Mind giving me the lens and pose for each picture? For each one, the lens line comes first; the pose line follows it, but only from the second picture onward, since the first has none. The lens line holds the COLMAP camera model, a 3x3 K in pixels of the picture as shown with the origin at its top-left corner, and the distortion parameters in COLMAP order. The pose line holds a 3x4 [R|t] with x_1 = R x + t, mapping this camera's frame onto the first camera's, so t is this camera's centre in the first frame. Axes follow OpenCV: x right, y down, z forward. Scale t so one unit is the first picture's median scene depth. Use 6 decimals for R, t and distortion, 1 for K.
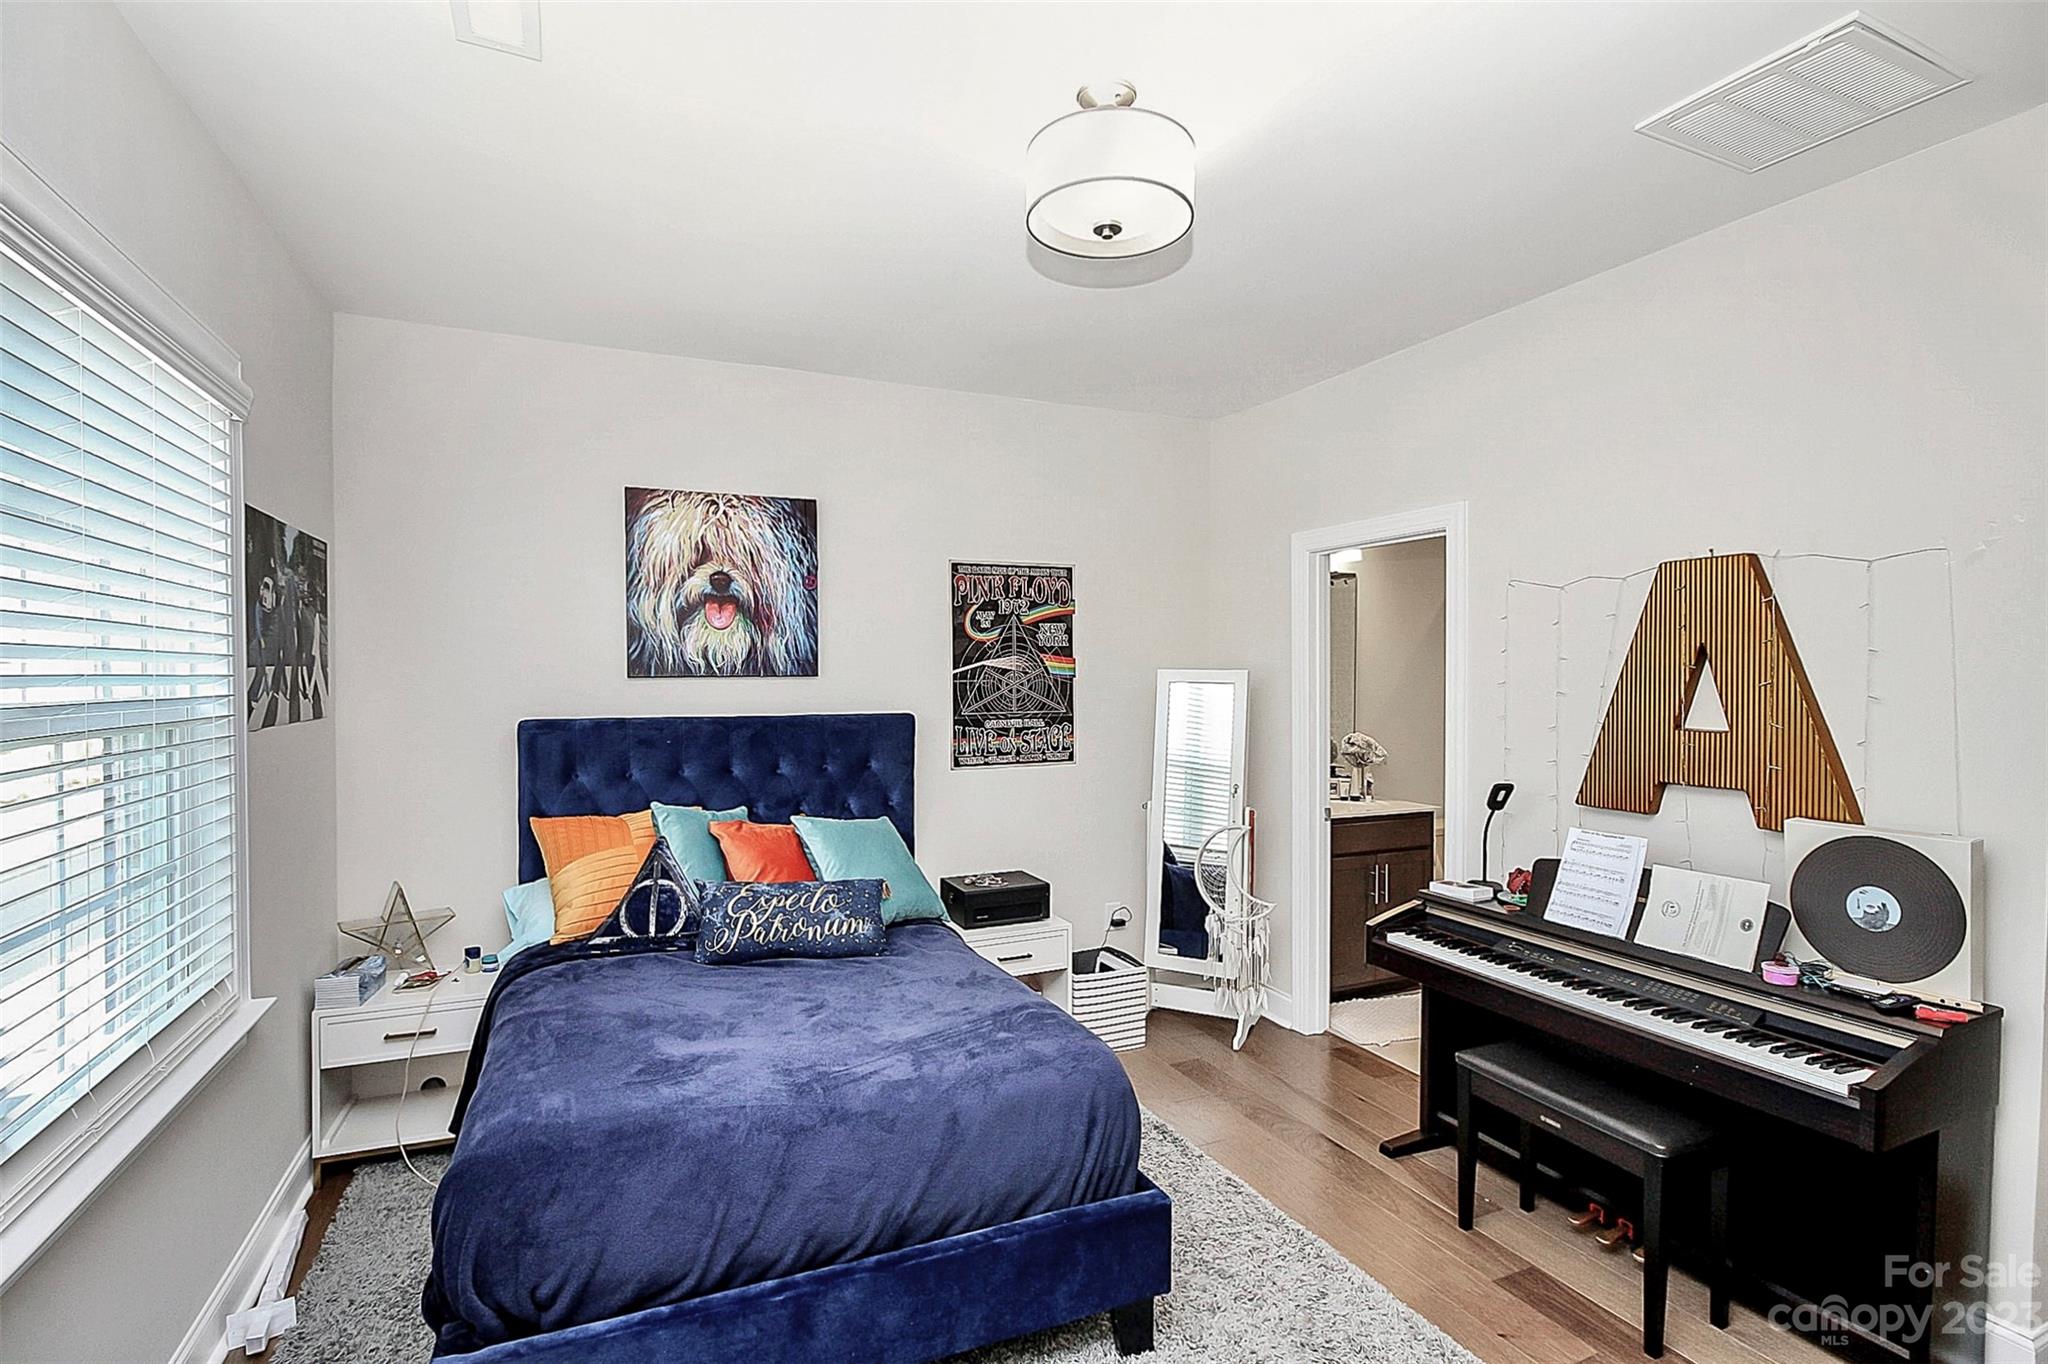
lens RADIAL K [[961.5, 0, 1023.5], [0, 961.5, 671.9], [0, 0, 1]] dist [-0.000666, -0.011647]
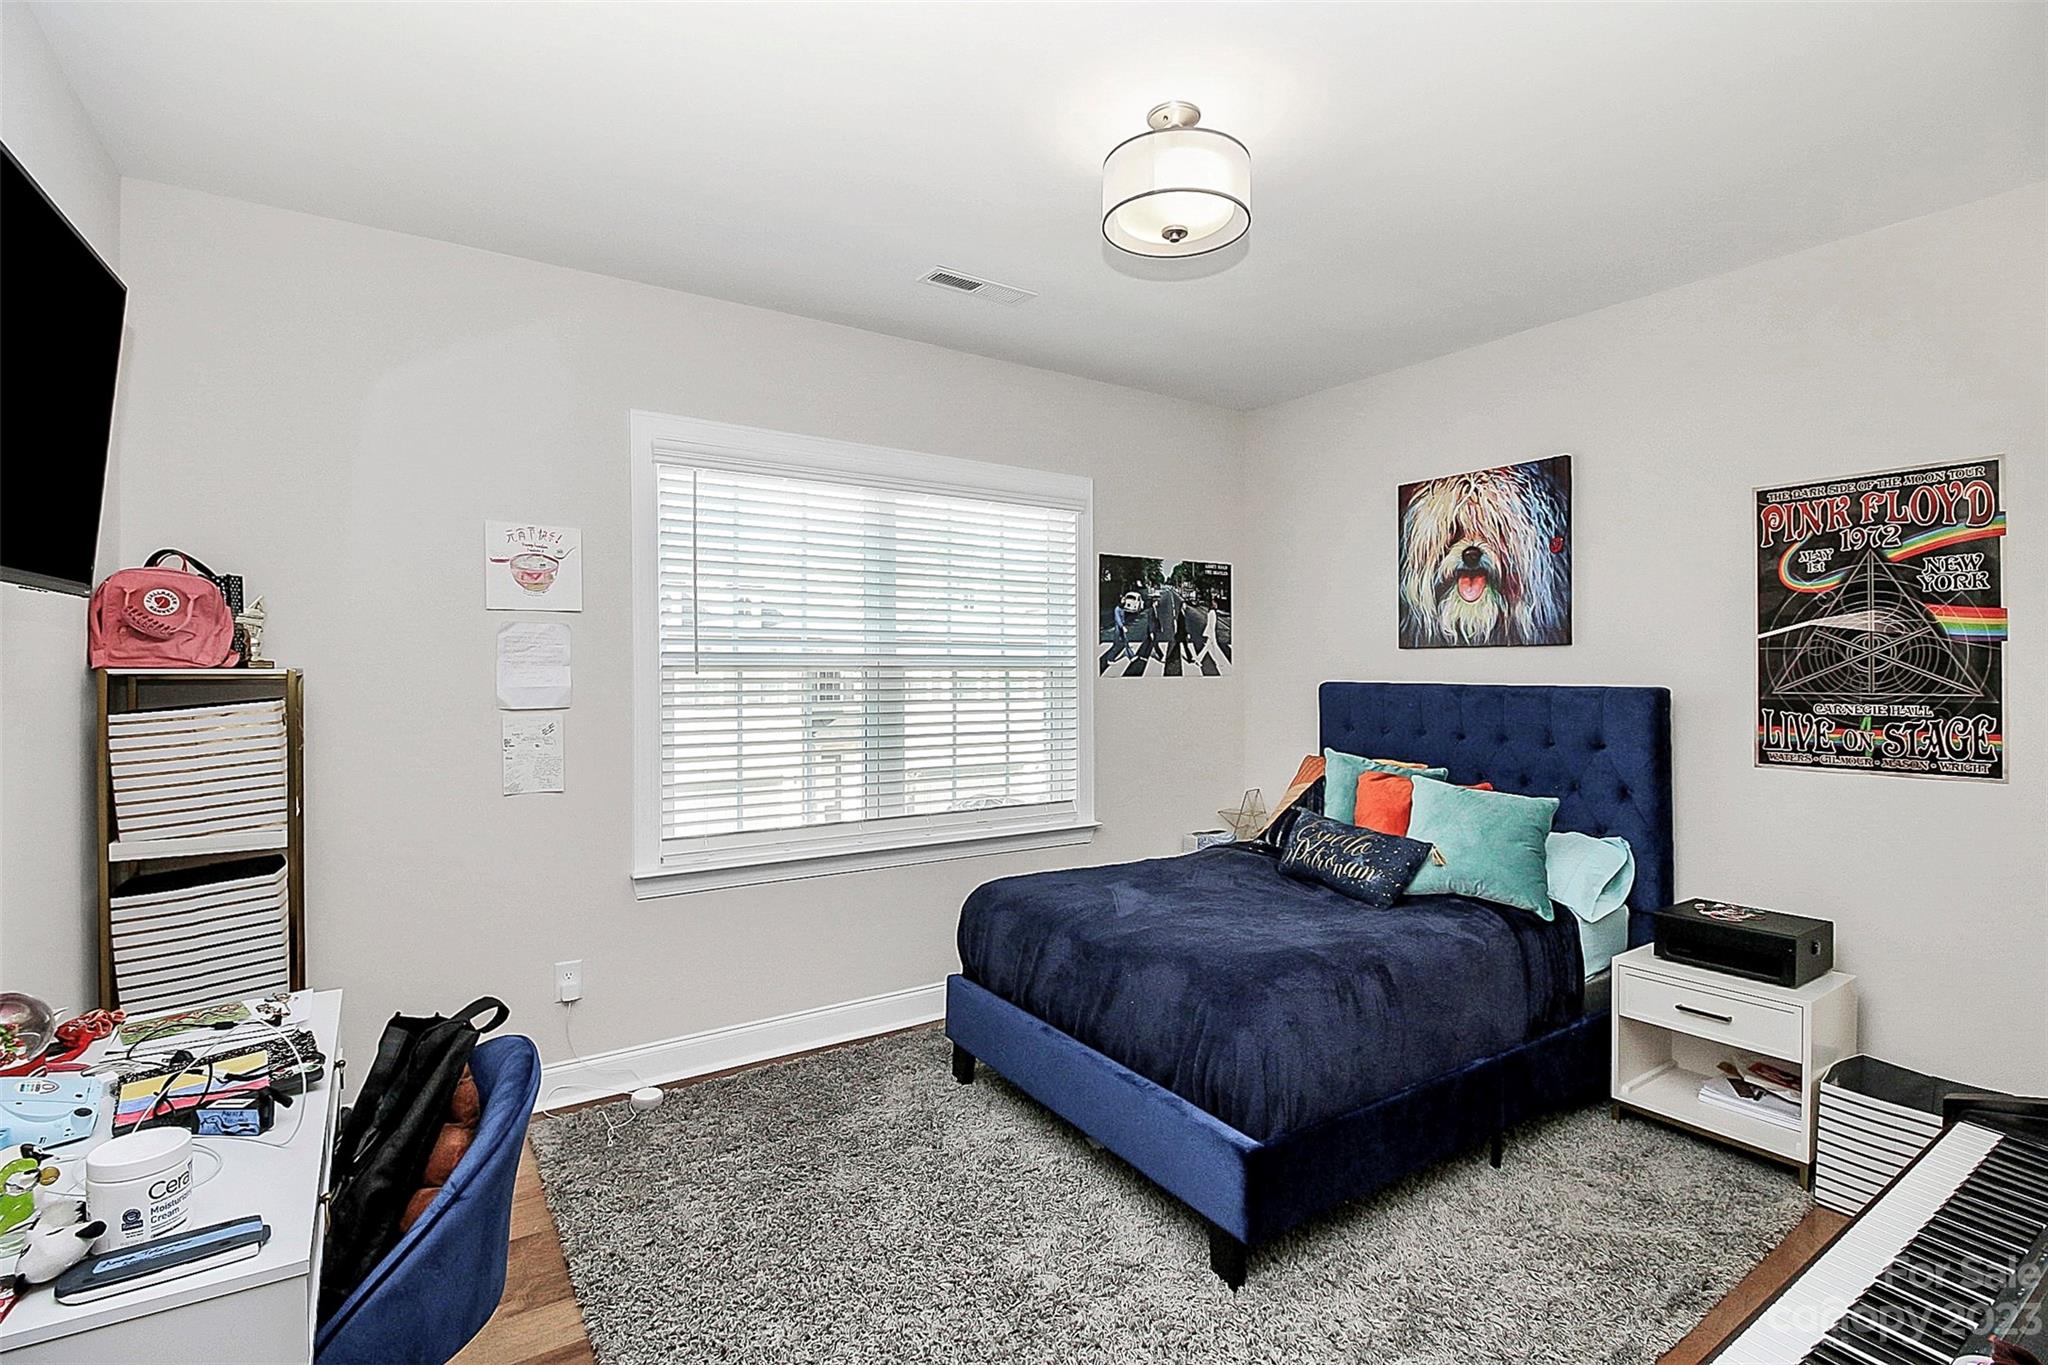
lens RADIAL K [[961.5, 0, 1023.5], [0, 961.5, 672.4], [0, 0, 1]] dist [-0.000666, -0.011647]
pose [[0.153010, 0.004830, -0.988213, 0.569913], [-0.002298, 0.999987, 0.004531, 0.025706], [0.988222, 0.001577, 0.153019, 0.313184]]
